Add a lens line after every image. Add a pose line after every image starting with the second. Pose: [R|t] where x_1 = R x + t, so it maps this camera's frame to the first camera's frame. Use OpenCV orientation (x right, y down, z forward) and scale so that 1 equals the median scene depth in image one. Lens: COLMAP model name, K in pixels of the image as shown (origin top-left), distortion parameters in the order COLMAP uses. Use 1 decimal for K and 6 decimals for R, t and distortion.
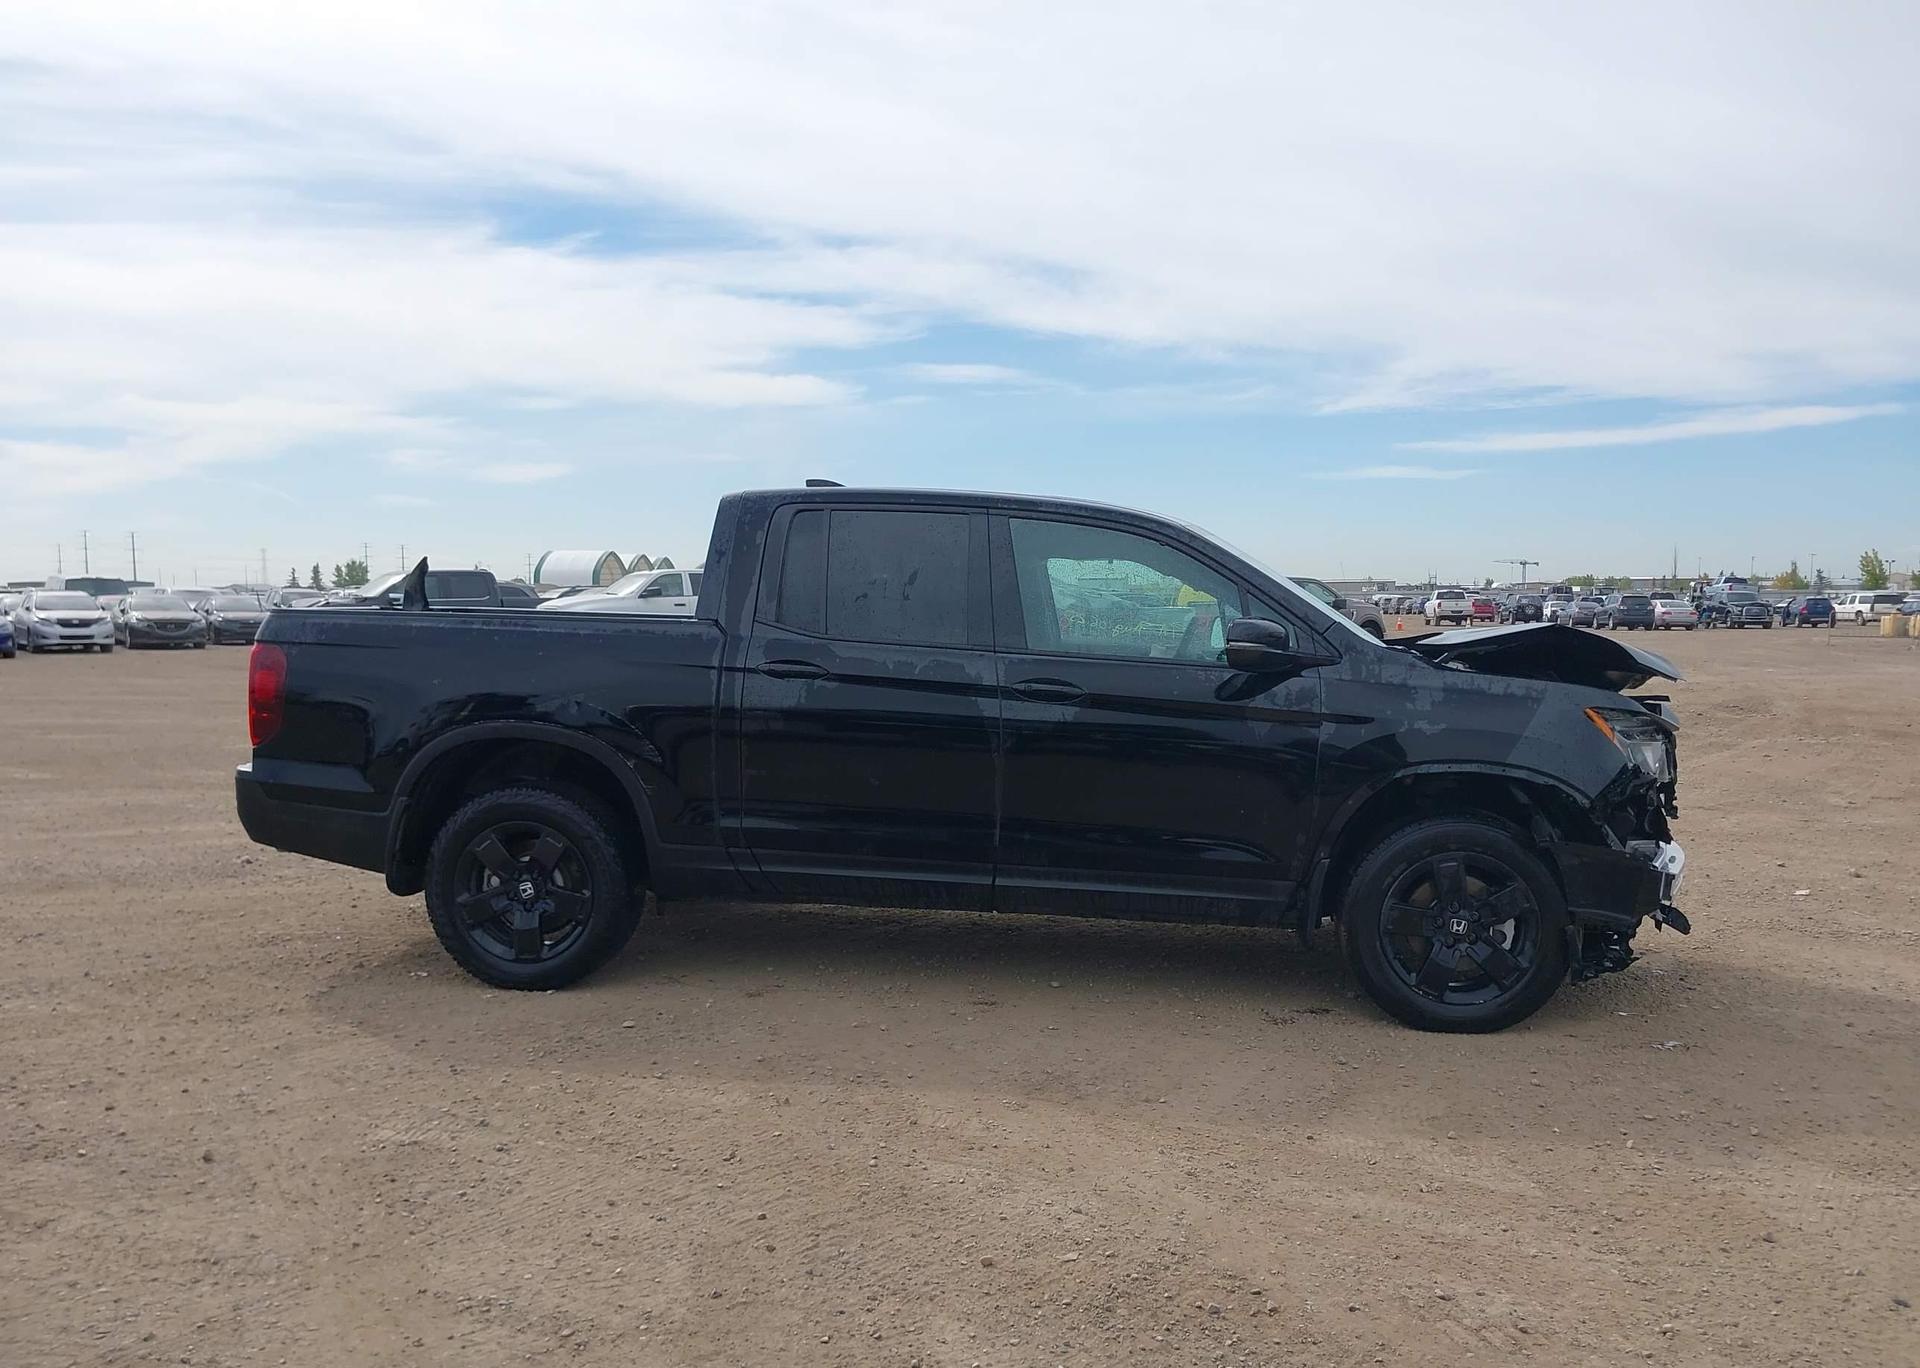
lens RADIAL K [[1524.5, 0, 975.4], [0, 1524.5, 697.5], [0, 0, 1]] dist [0.048427, -0.053188]
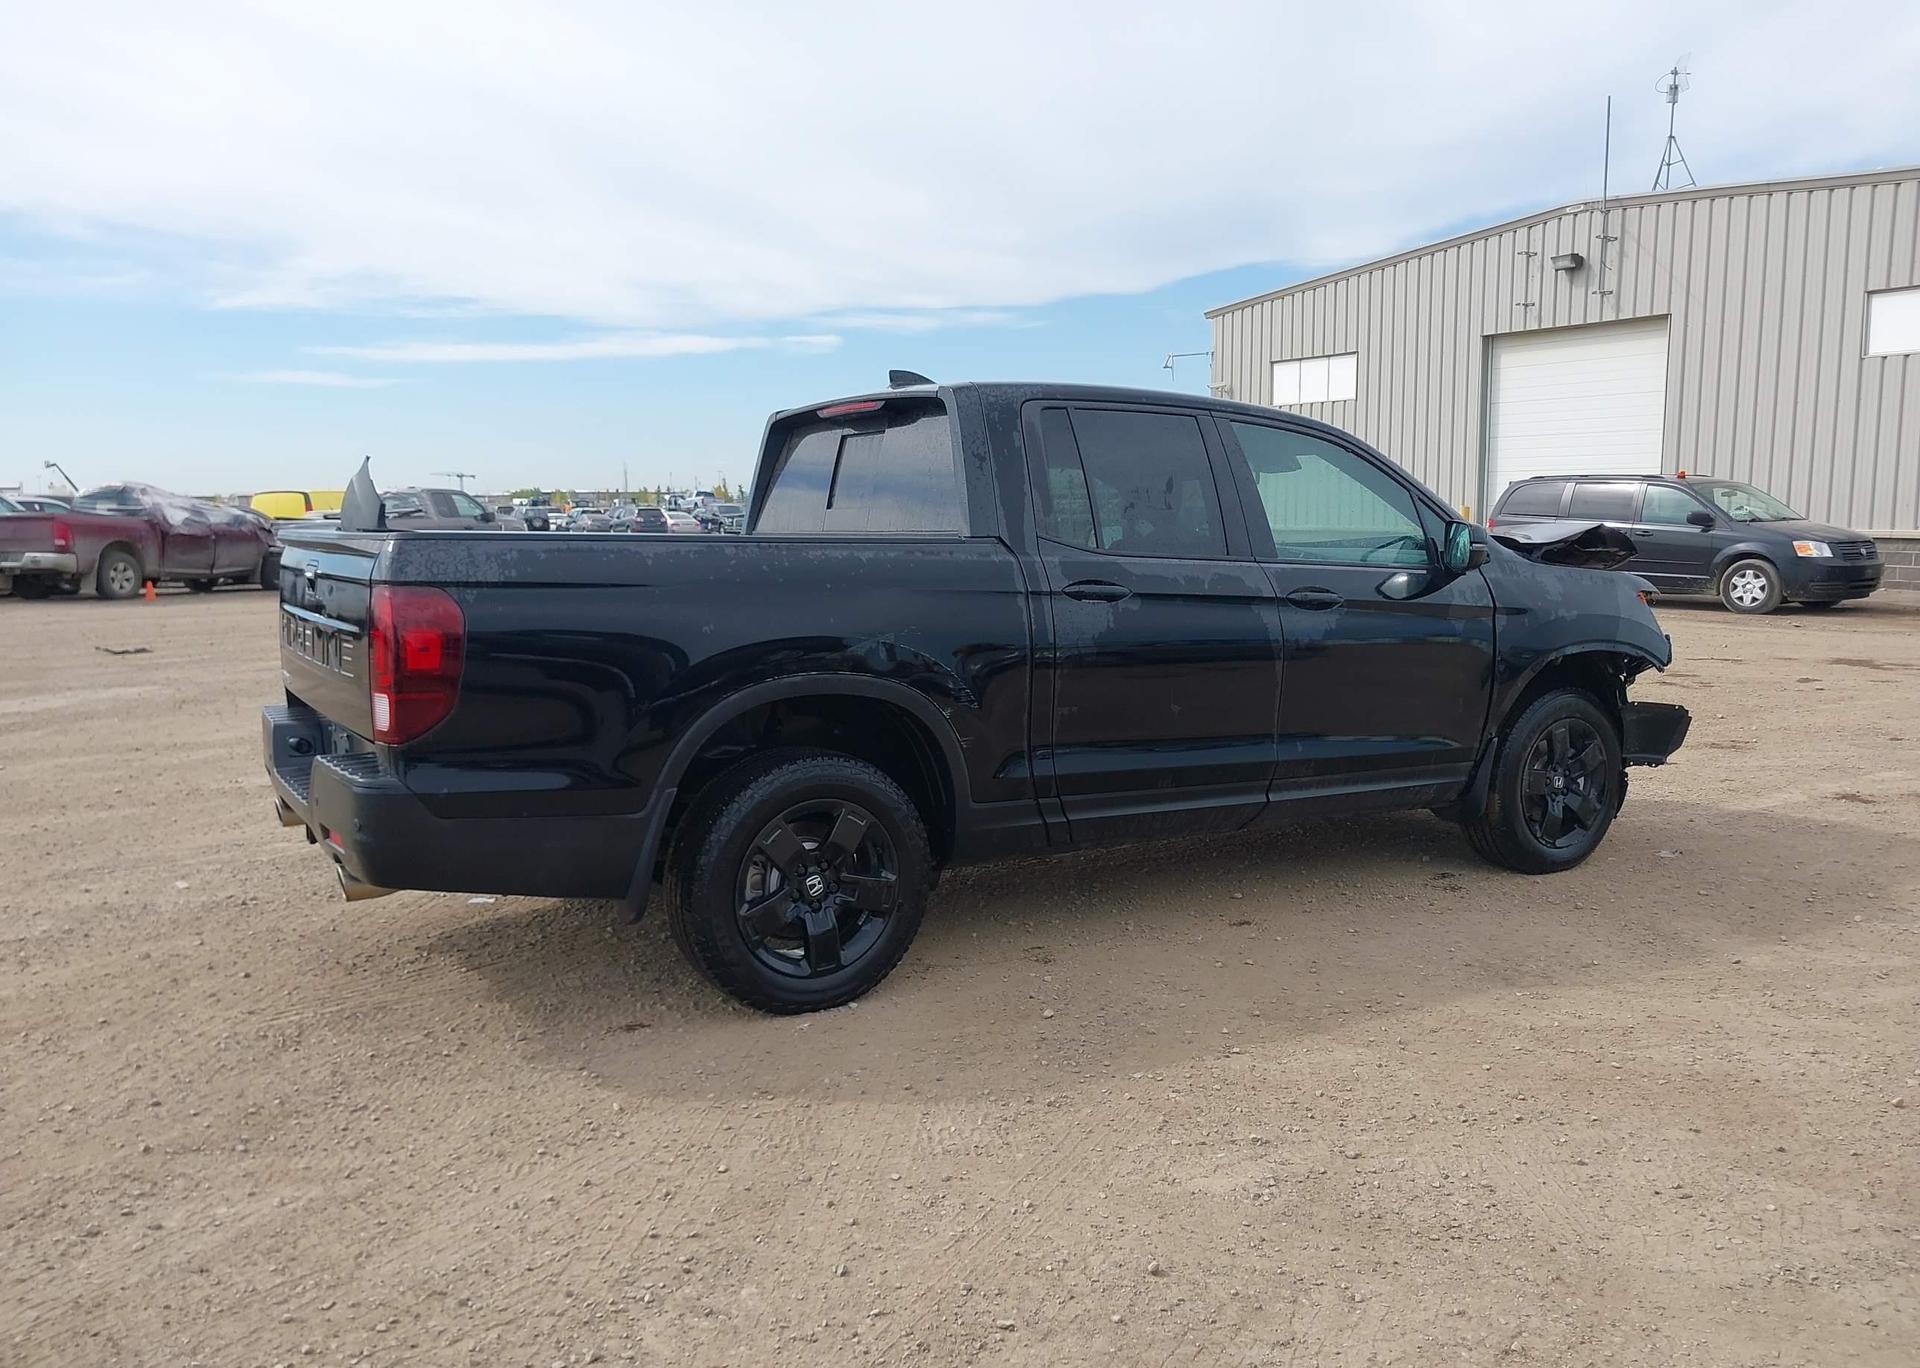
lens RADIAL K [[1524.5, 0, 967.9], [0, 1524.5, 702.9], [0, 0, 1]] dist [0.048427, -0.053188]
pose [[0.780825, -0.088444, 0.618458, -0.692834], [0.051428, 0.995668, 0.077457, -0.024601], [-0.622630, -0.028674, 0.781991, 0.328734]]
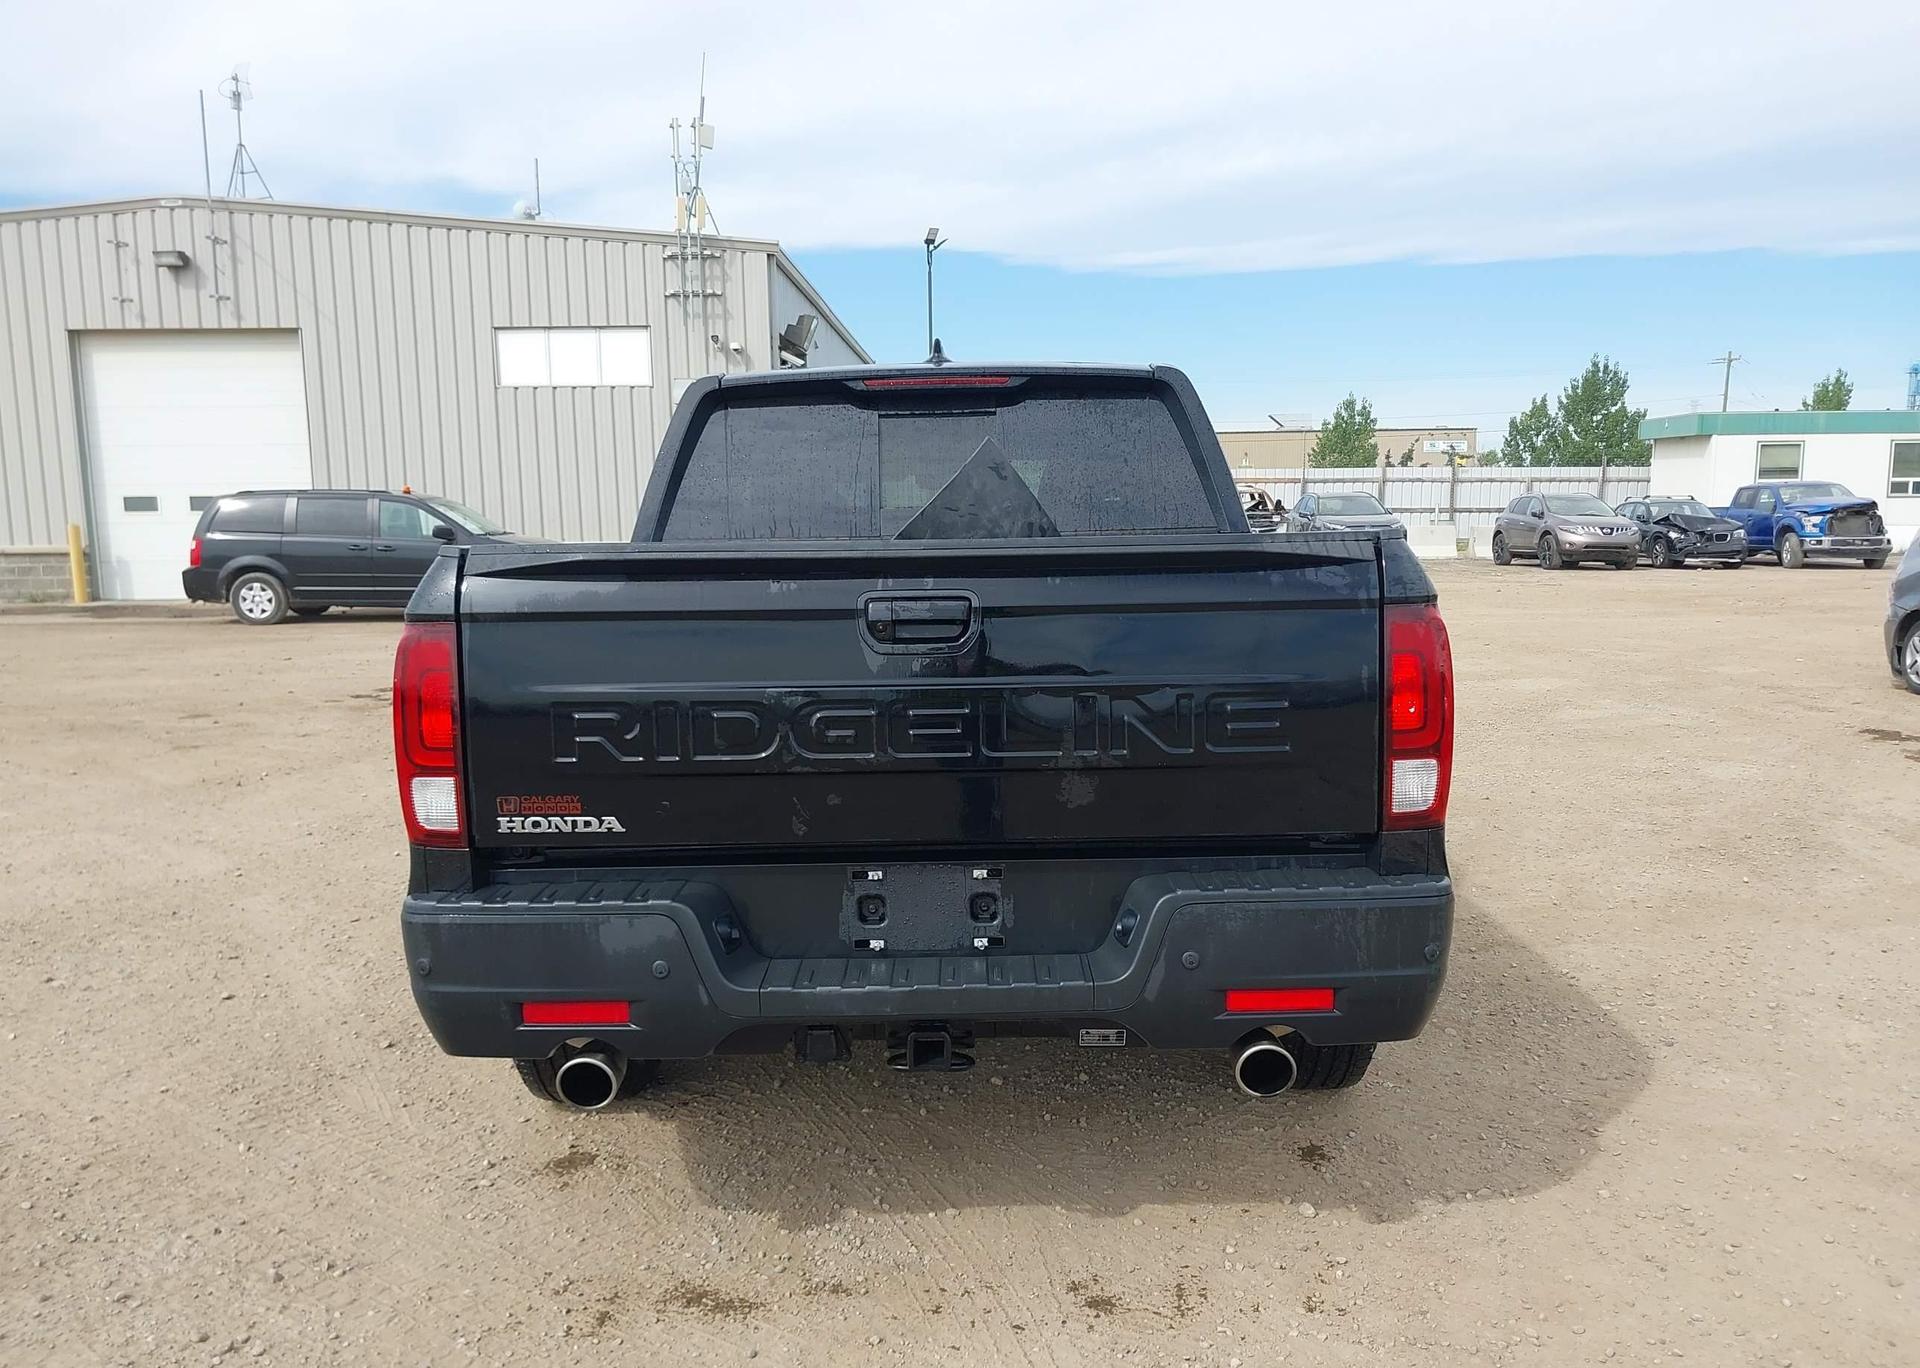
lens RADIAL K [[1524.5, 0, 986.3], [0, 1524.5, 690.1], [0, 0, 1]] dist [0.048427, -0.053188]
pose [[-0.126039, -0.119032, 0.984858, -0.920030], [0.082114, 0.988117, 0.129935, -0.081927], [-0.988621, 0.097248, -0.114767, 1.193199]]
